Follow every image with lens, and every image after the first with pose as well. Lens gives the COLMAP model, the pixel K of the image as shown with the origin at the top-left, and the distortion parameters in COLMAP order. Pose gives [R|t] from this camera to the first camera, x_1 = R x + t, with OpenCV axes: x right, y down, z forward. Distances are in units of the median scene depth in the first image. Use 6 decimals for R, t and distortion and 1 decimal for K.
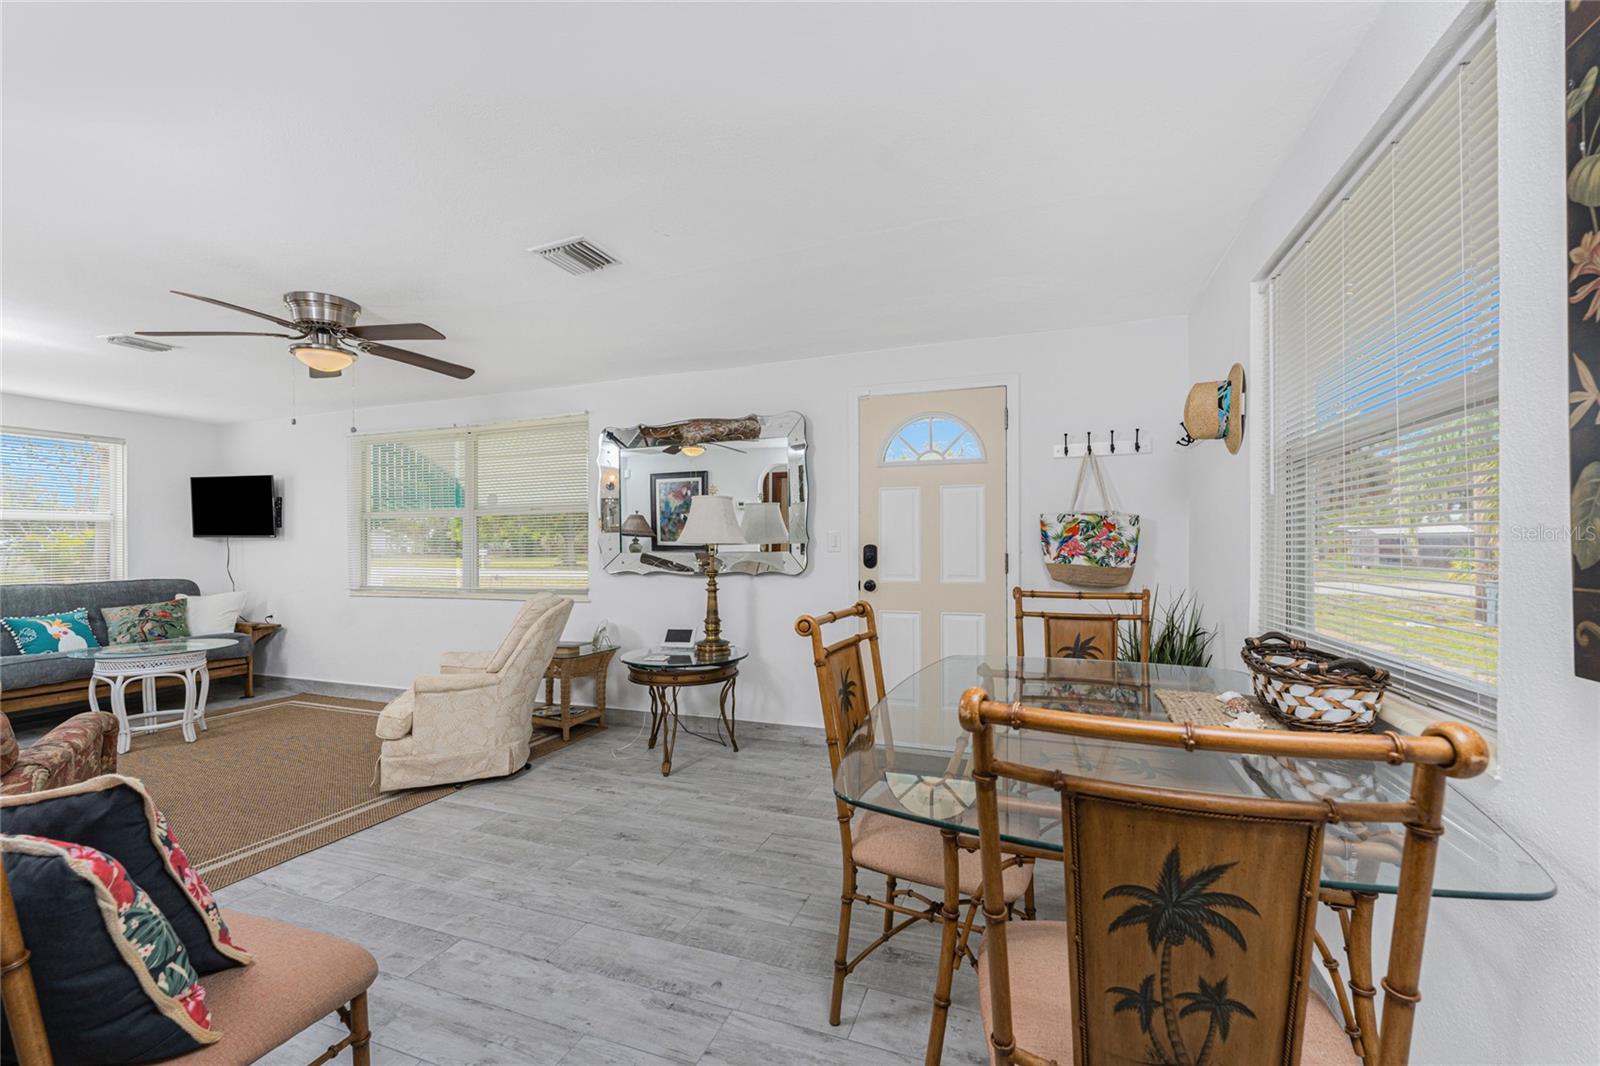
lens RADIAL K [[636.3, 0, 786.9], [0, 636.3, 541.8], [0, 0, 1]] dist [-0.003195, -0.000189]
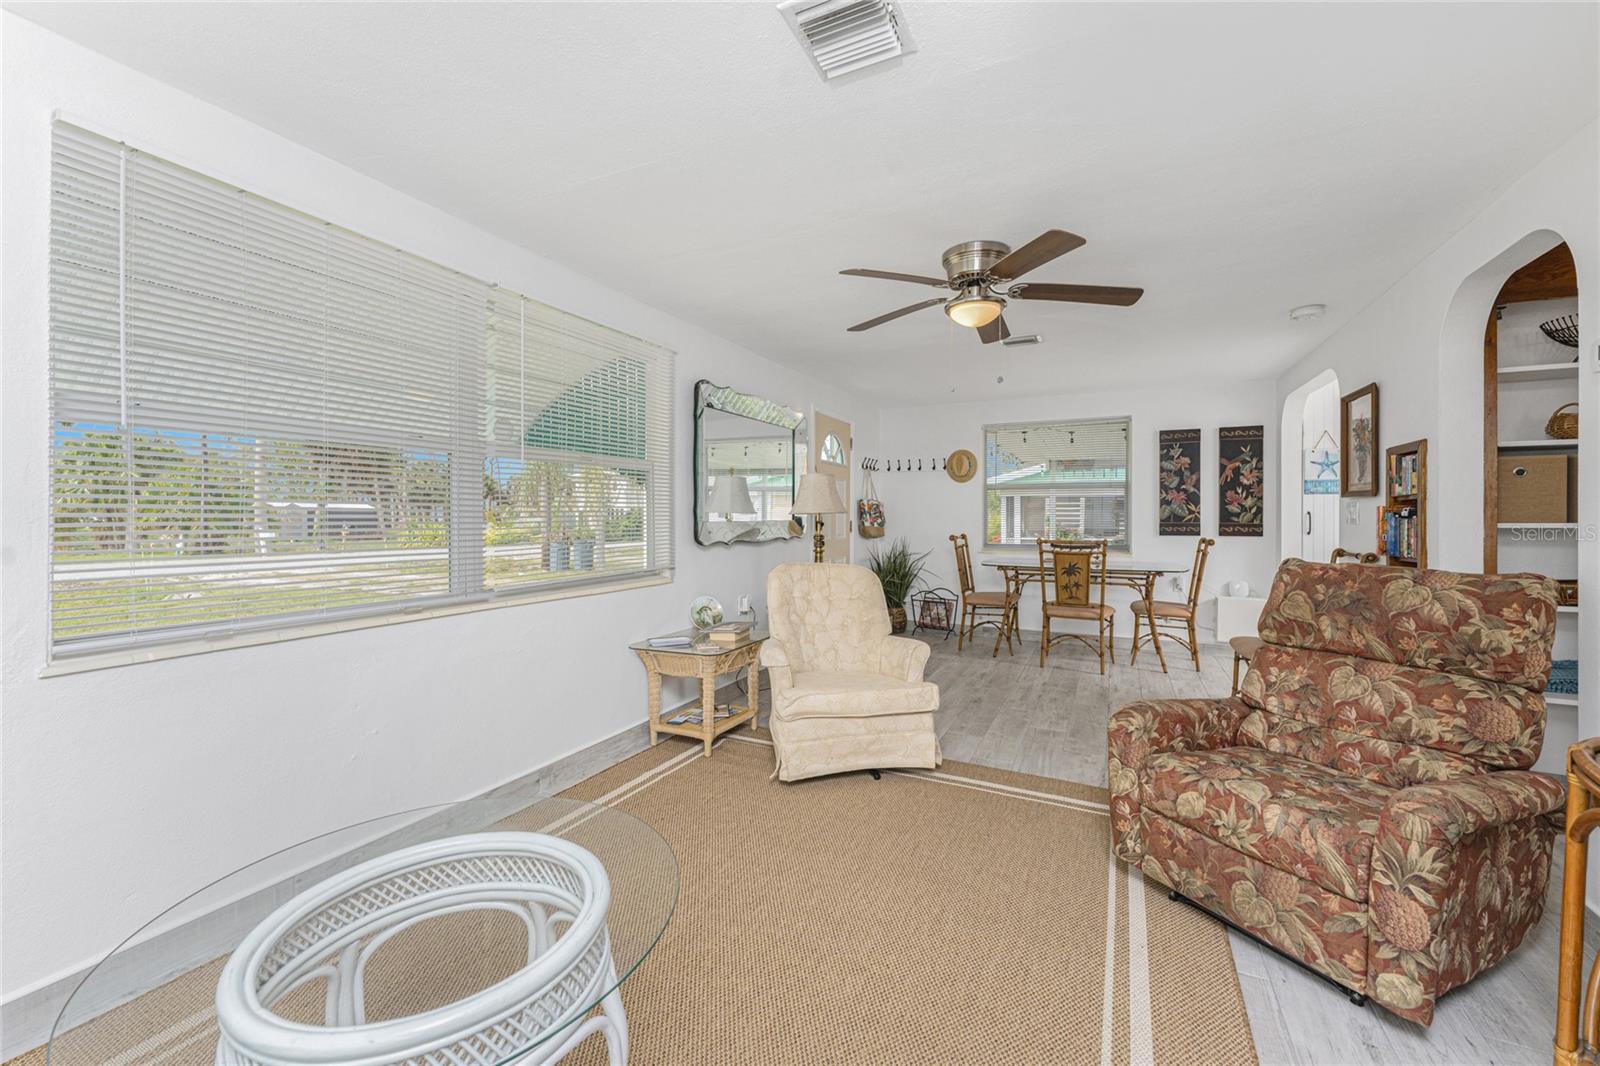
lens RADIAL K [[636.3, 0, 786.3], [0, 636.3, 522.6], [0, 0, 1]] dist [-0.003195, -0.000189]
pose [[0.123296, -0.003726, 0.992363, -1.486980], [-0.006427, 0.999969, 0.004553, 0.016304], [-0.992349, -0.006939, 0.123268, 1.017047]]
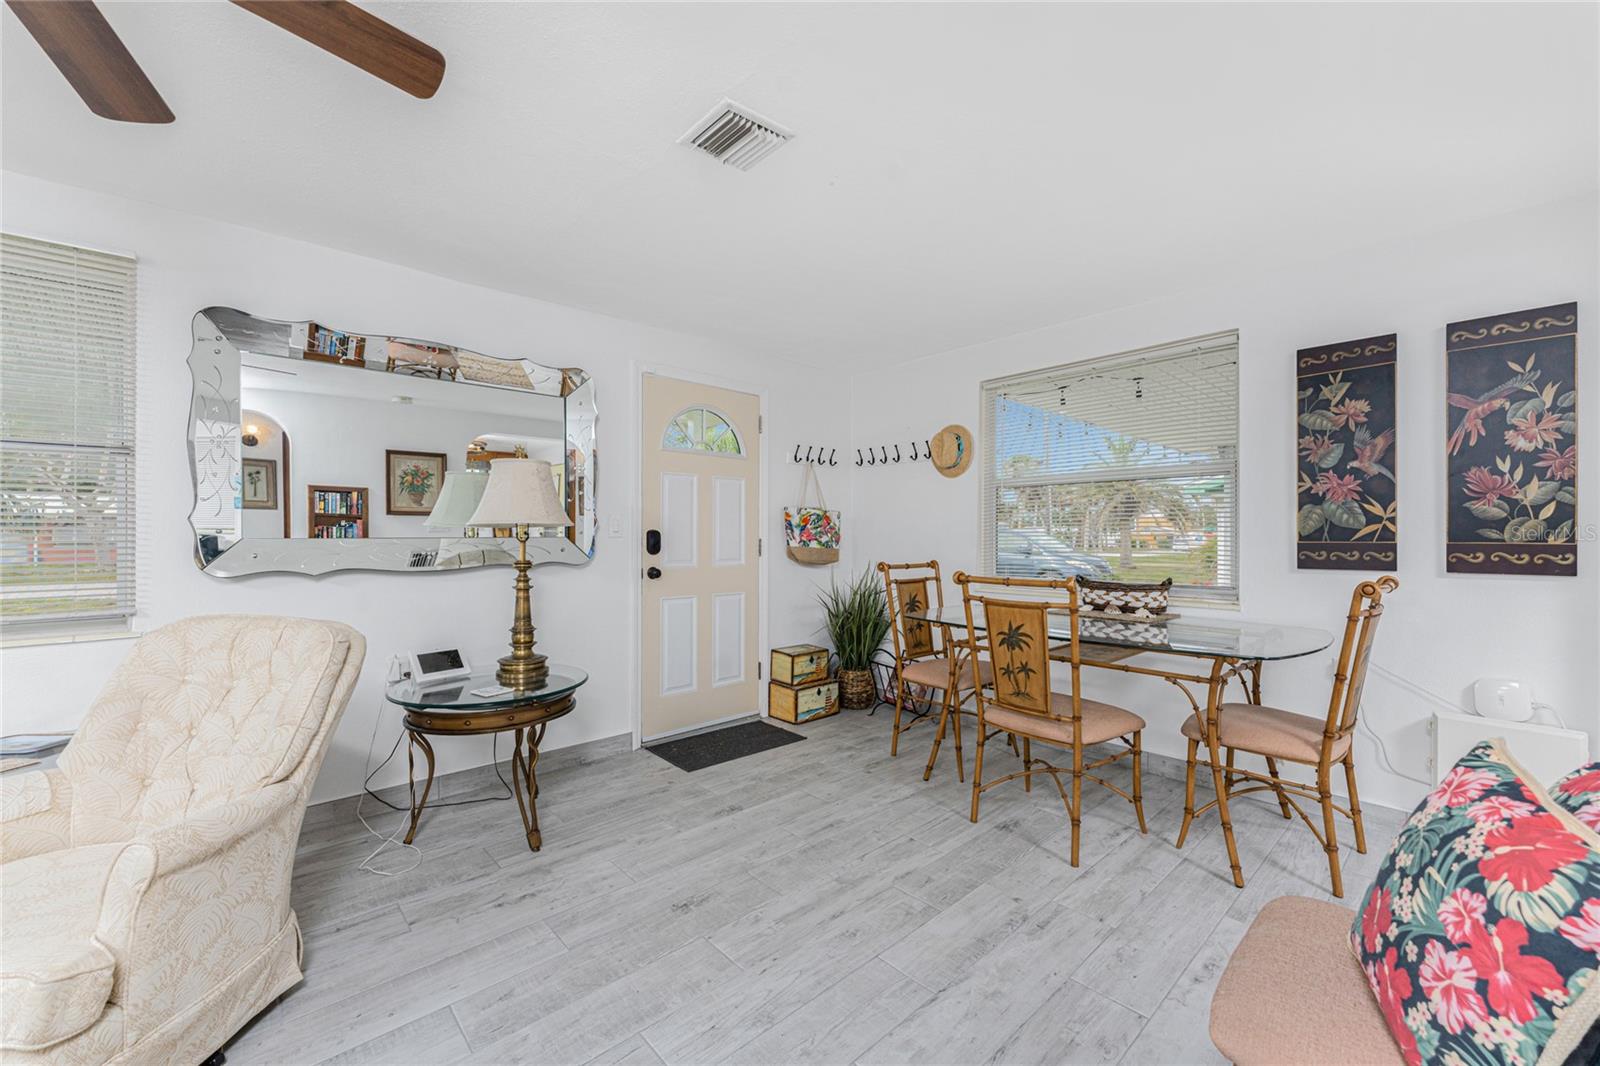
lens RADIAL K [[636.3, 0, 777.2], [0, 636.3, 535.7], [0, 0, 1]] dist [-0.003195, -0.000189]
pose [[0.473521, 0.007541, 0.880750, -0.701298], [-0.007227, 0.999963, -0.004676, 0.018152], [-0.880753, -0.004151, 0.473558, 0.434408]]
